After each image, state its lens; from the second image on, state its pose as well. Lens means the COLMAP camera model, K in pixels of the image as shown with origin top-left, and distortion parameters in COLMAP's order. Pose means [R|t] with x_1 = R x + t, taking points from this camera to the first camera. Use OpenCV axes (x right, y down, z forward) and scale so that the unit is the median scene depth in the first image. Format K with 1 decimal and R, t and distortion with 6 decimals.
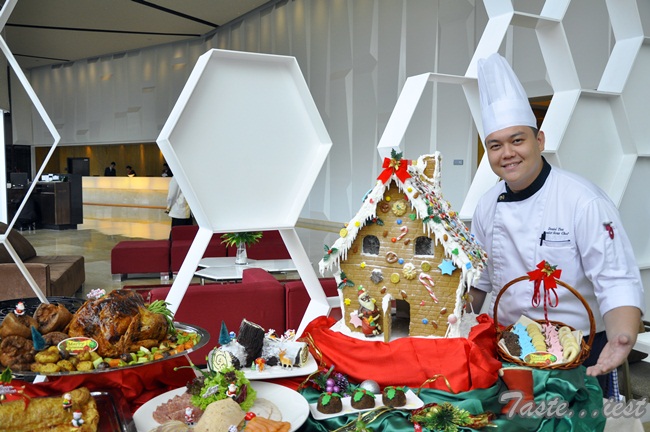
lens RADIAL K [[610.4, 0, 320.1], [0, 610.4, 212.1], [0, 0, 1]] dist [-0.113969, 0.000000]
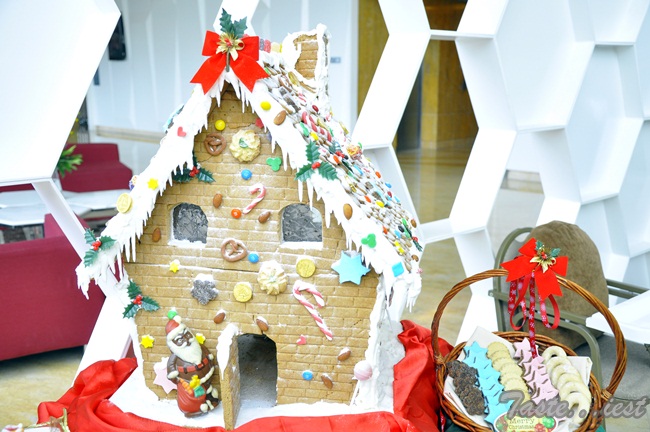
lens RADIAL K [[678.9, 0, 327.4], [0, 678.9, 220.1], [0, 0, 1]] dist [-0.026920, 0.000000]
pose [[0.975883, -0.052066, 0.211994, 0.078864], [0.020527, 0.988724, 0.148337, -0.025254], [-0.217327, -0.140408, 0.965948, 0.482841]]
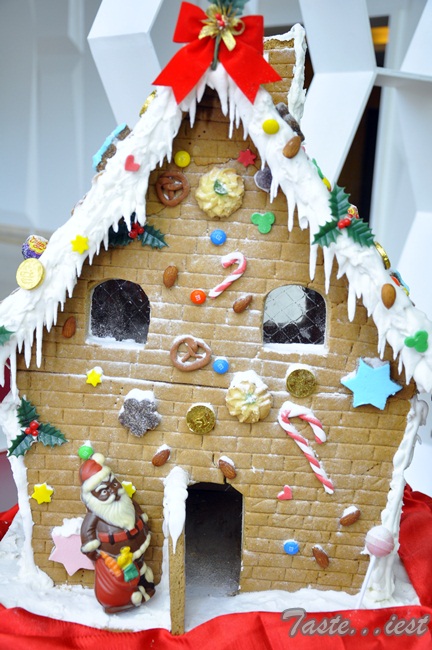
lens RADIAL K [[871.0, 0, 215.8], [0, 871.0, 331.6], [0, 0, 1]] dist [0.094533, 0.000000]
pose [[0.954416, -0.024453, 0.297478, -0.001340], [-0.017835, 0.990186, 0.138616, 0.002015], [-0.297948, -0.137603, 0.944612, 0.584572]]
